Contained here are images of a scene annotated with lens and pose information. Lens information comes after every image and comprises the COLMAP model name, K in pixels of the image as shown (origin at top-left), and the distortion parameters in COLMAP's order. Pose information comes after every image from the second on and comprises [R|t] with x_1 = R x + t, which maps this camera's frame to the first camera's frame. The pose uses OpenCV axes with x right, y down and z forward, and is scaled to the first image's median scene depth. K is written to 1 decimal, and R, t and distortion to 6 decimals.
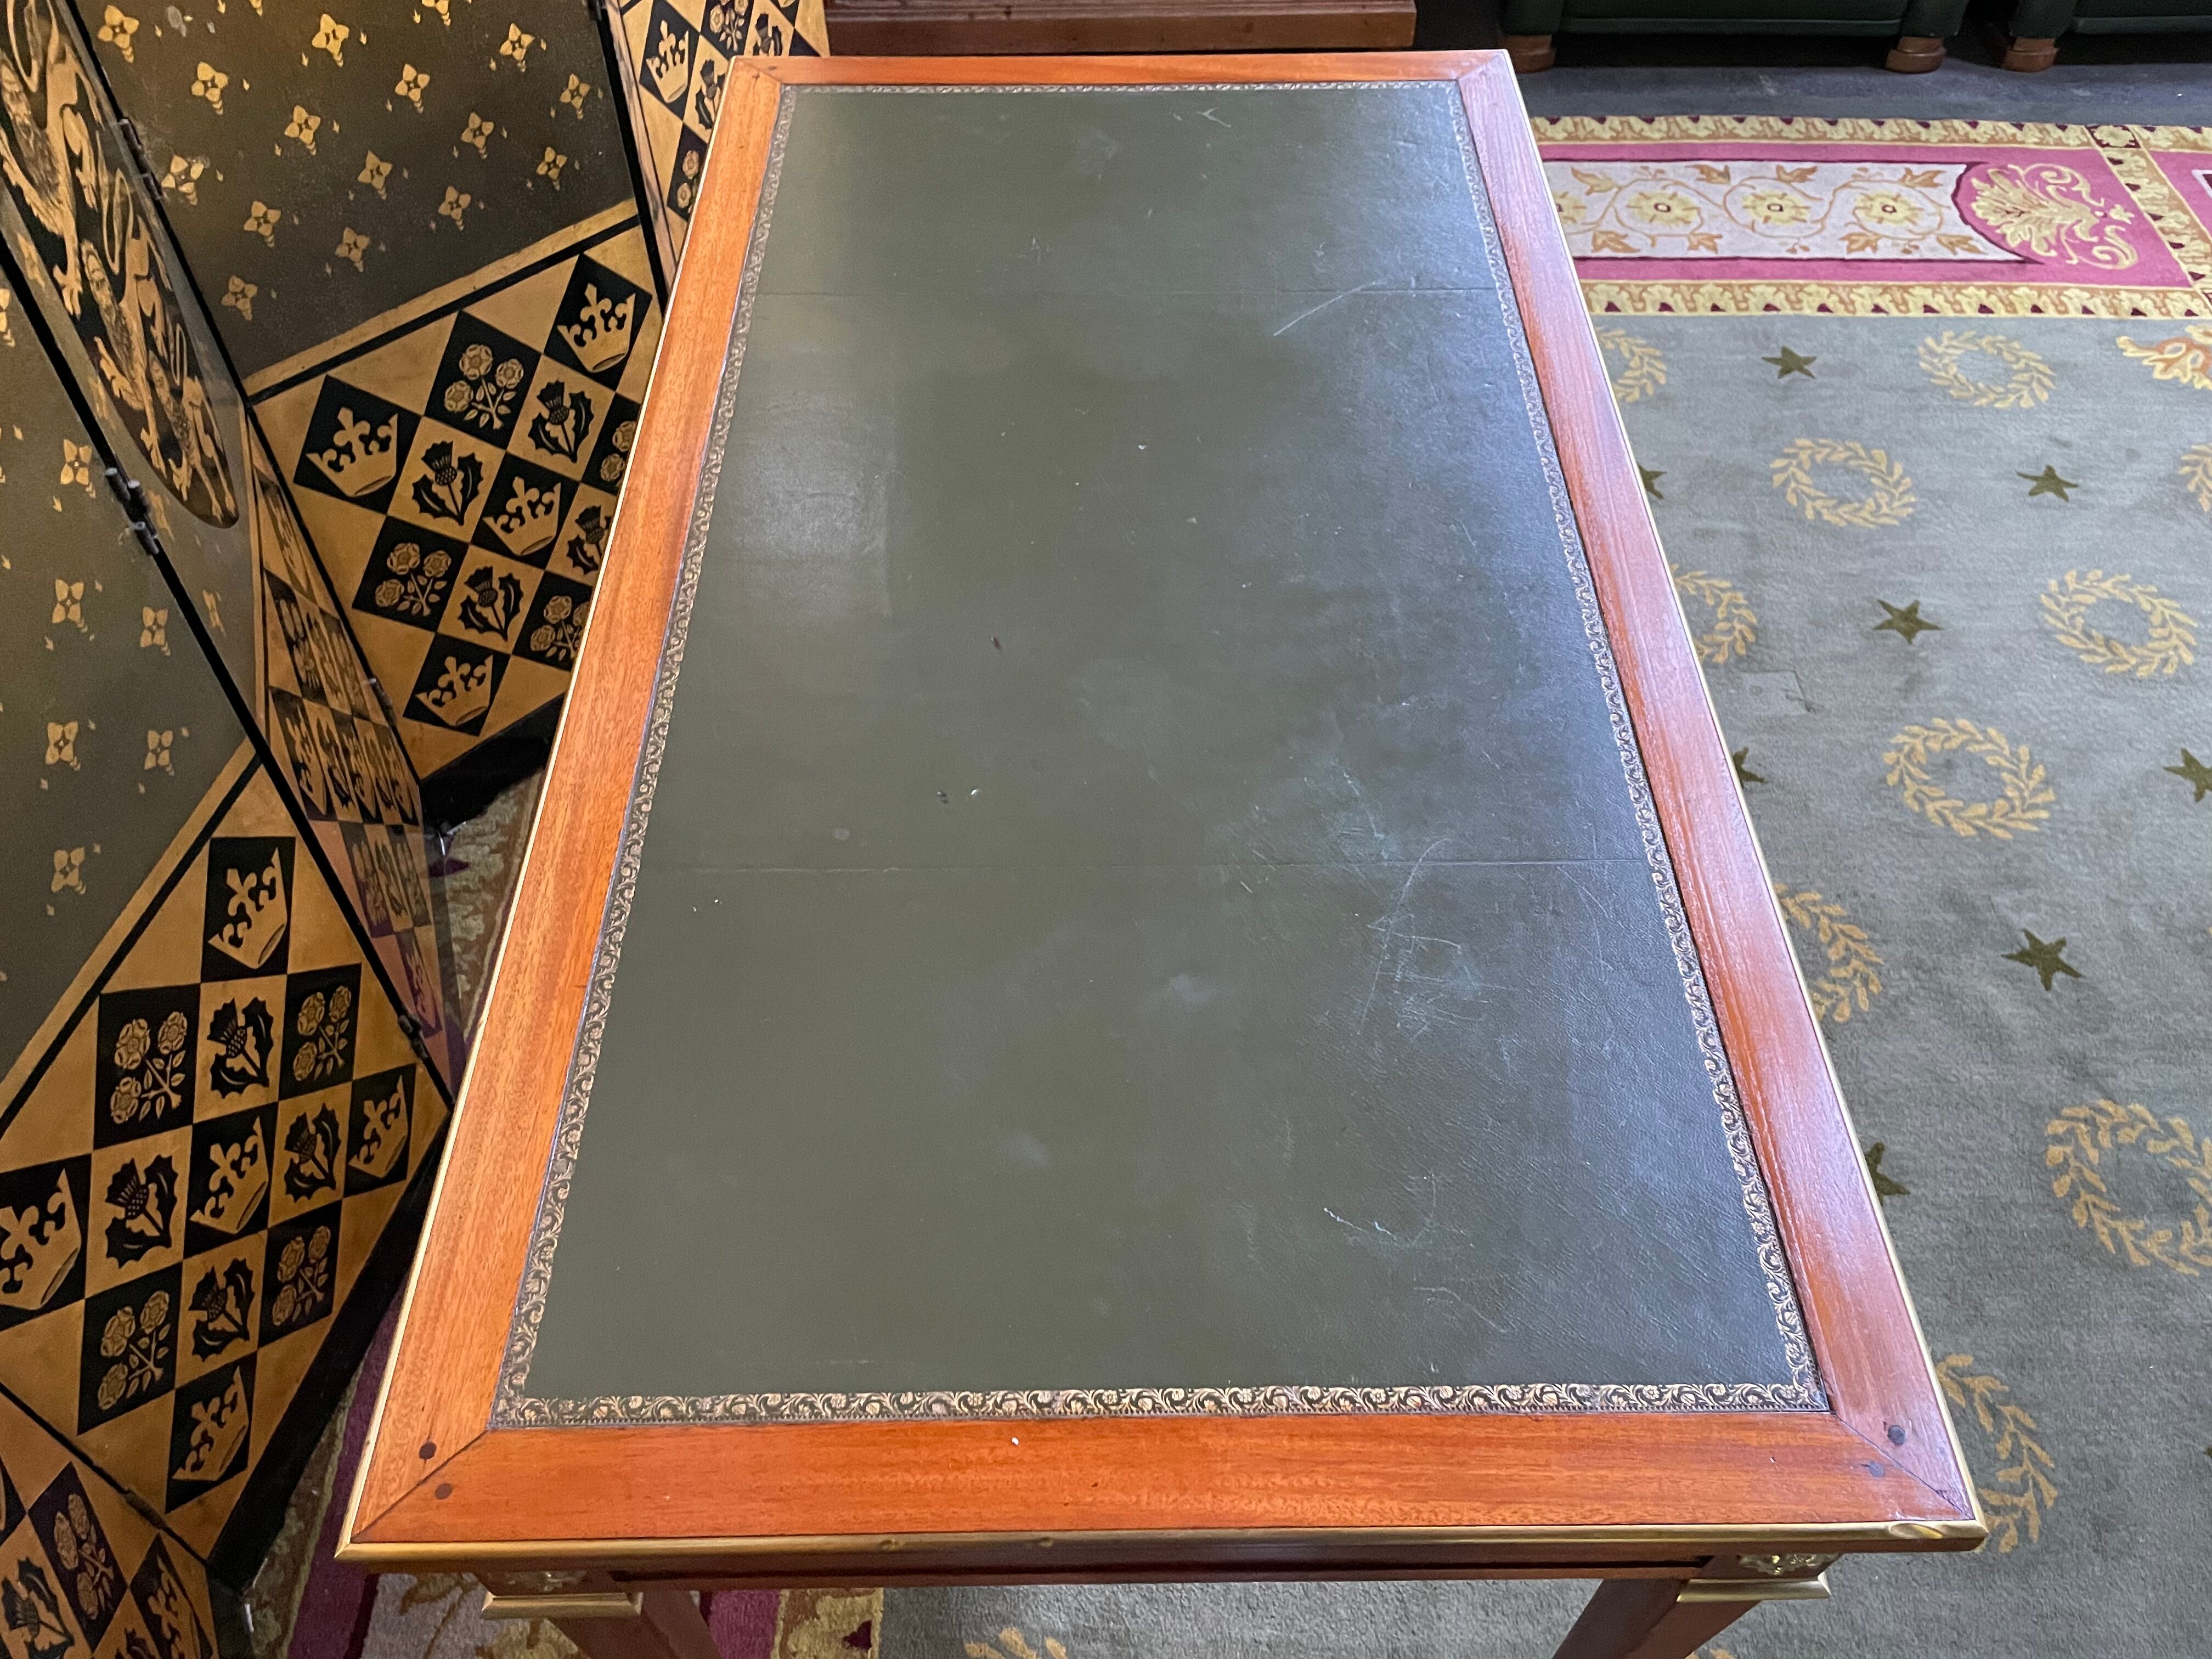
lens RADIAL K [[1733.5, 0, 1118.4], [0, 1733.5, 826.5], [0, 0, 1]] dist [0.069662, -0.099159]
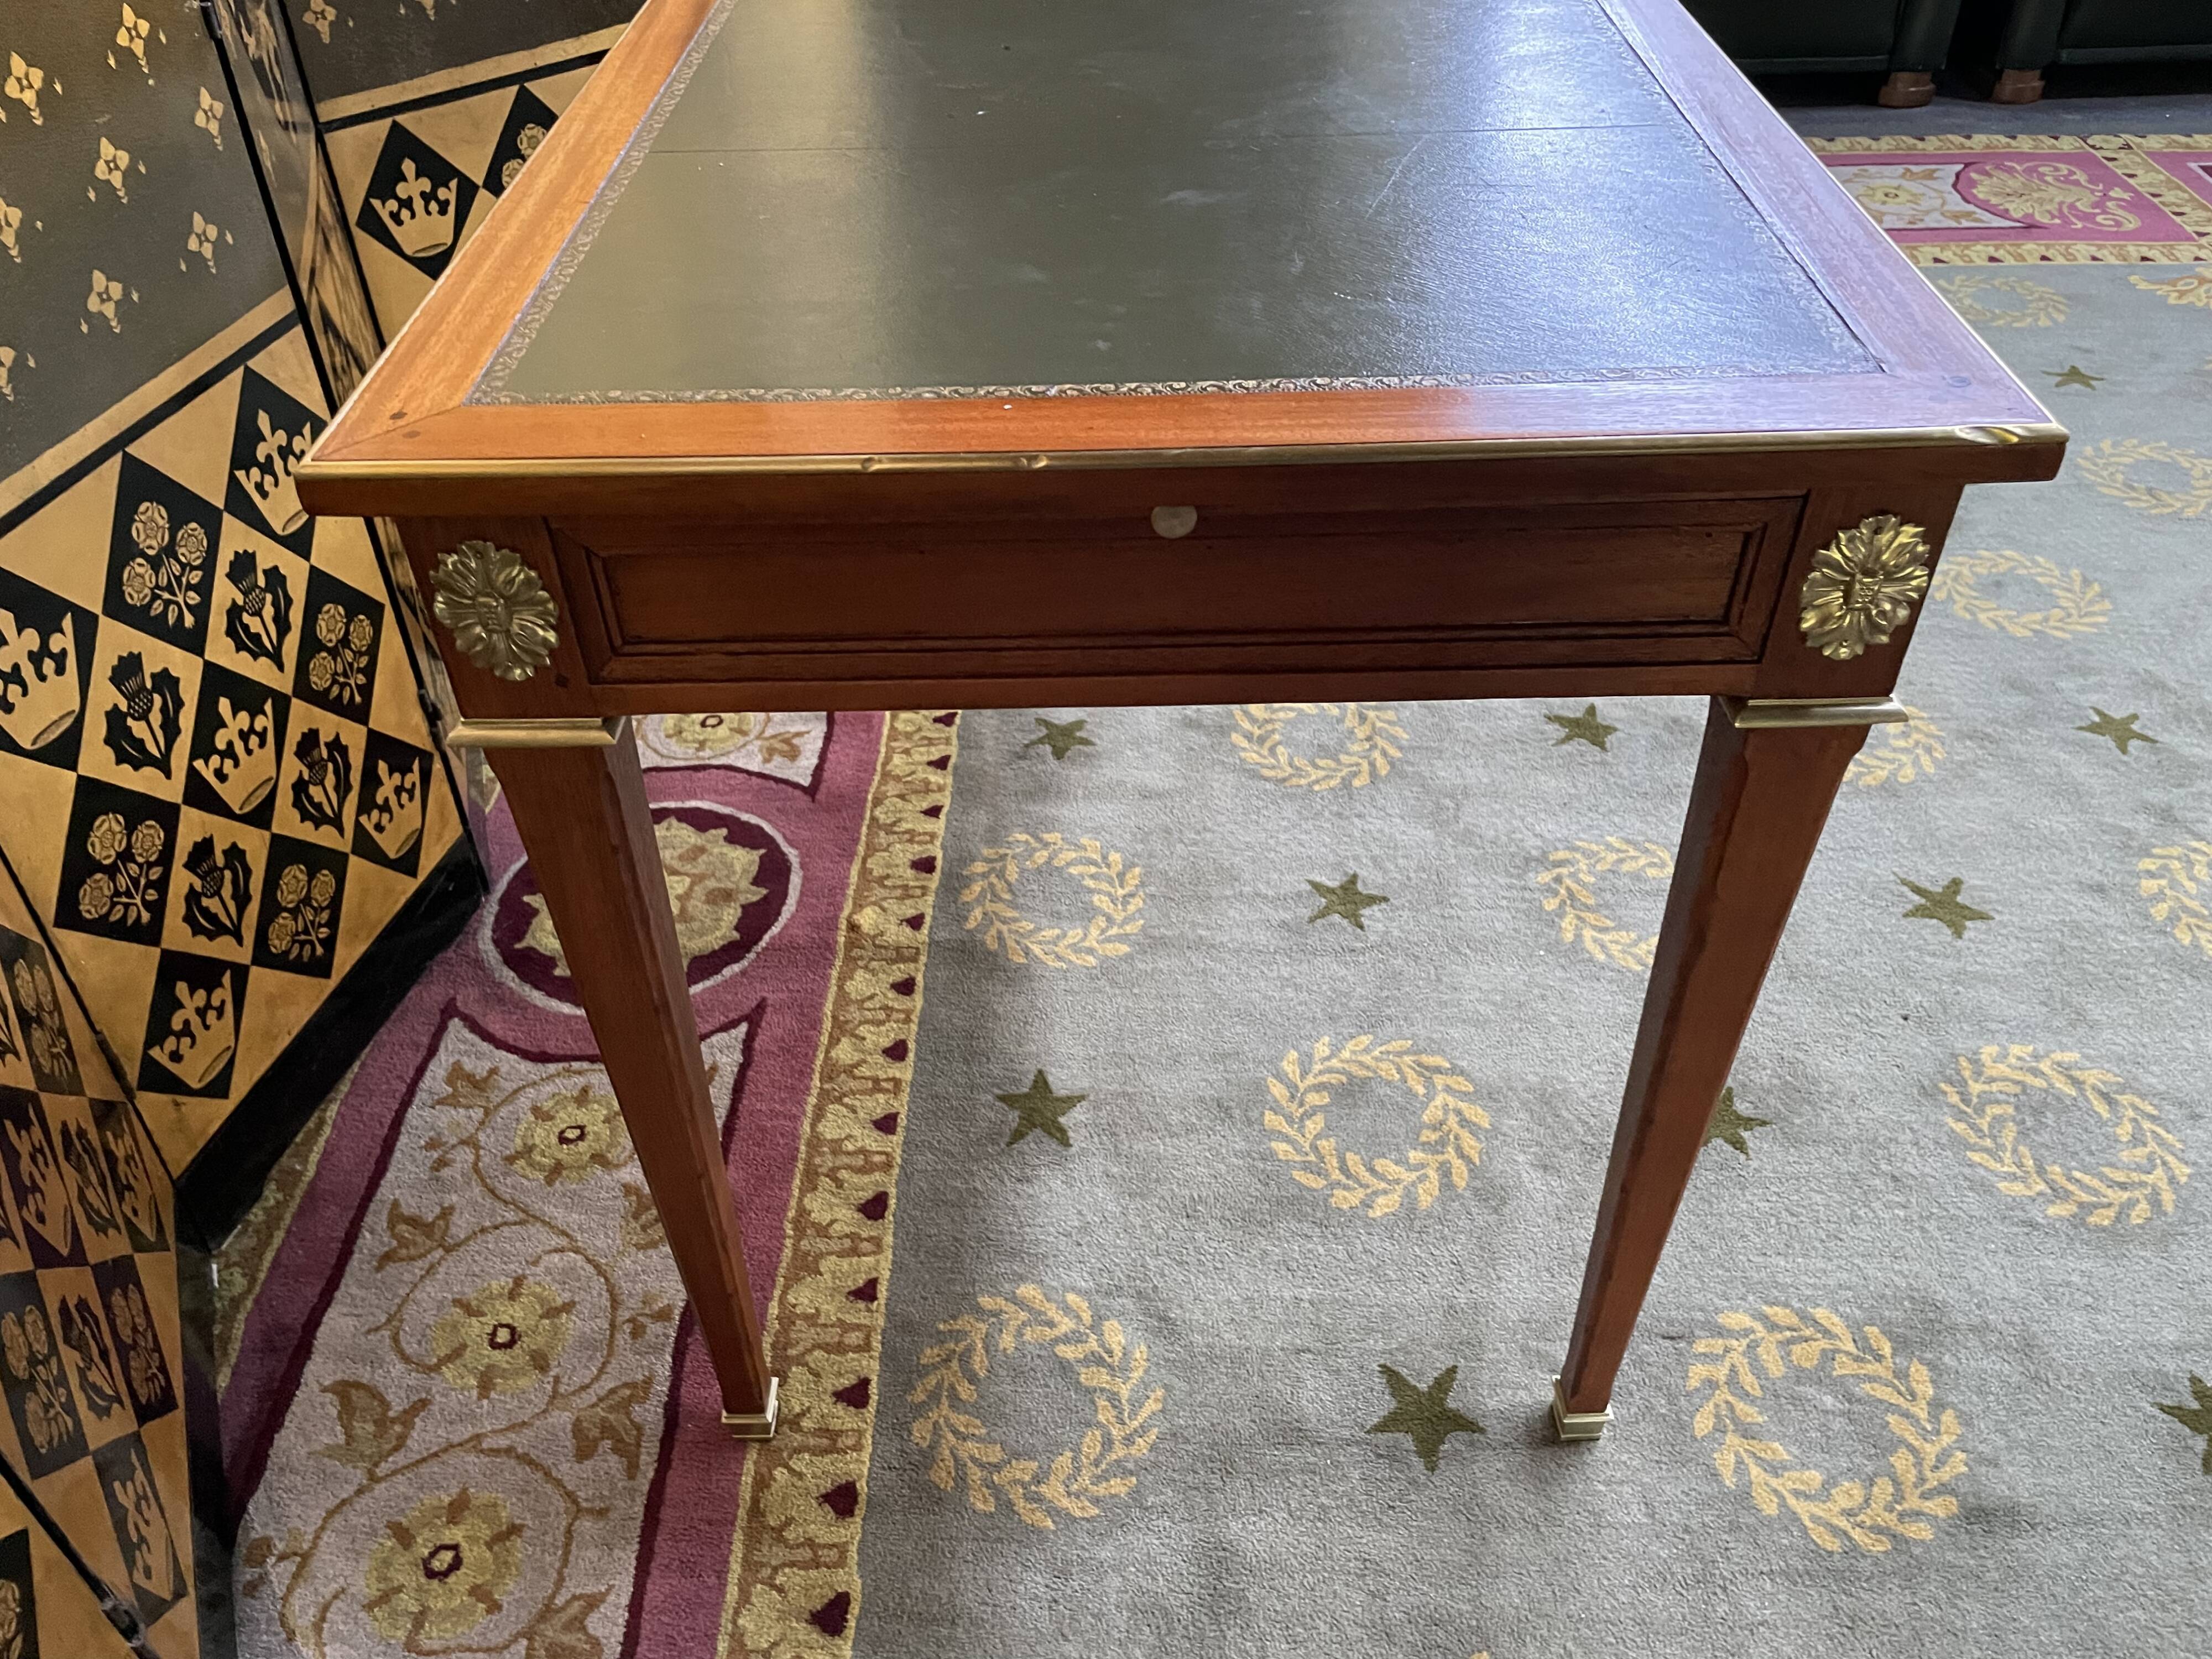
lens RADIAL K [[1733.5, 0, 1086.9], [0, 1733.5, 849.5], [0, 0, 1]] dist [0.069662, -0.099159]
pose [[0.998886, -0.011544, -0.045761, 0.012214], [0.002658, 0.981843, -0.189676, 0.367550], [0.047120, 0.189343, 0.980780, 0.056311]]
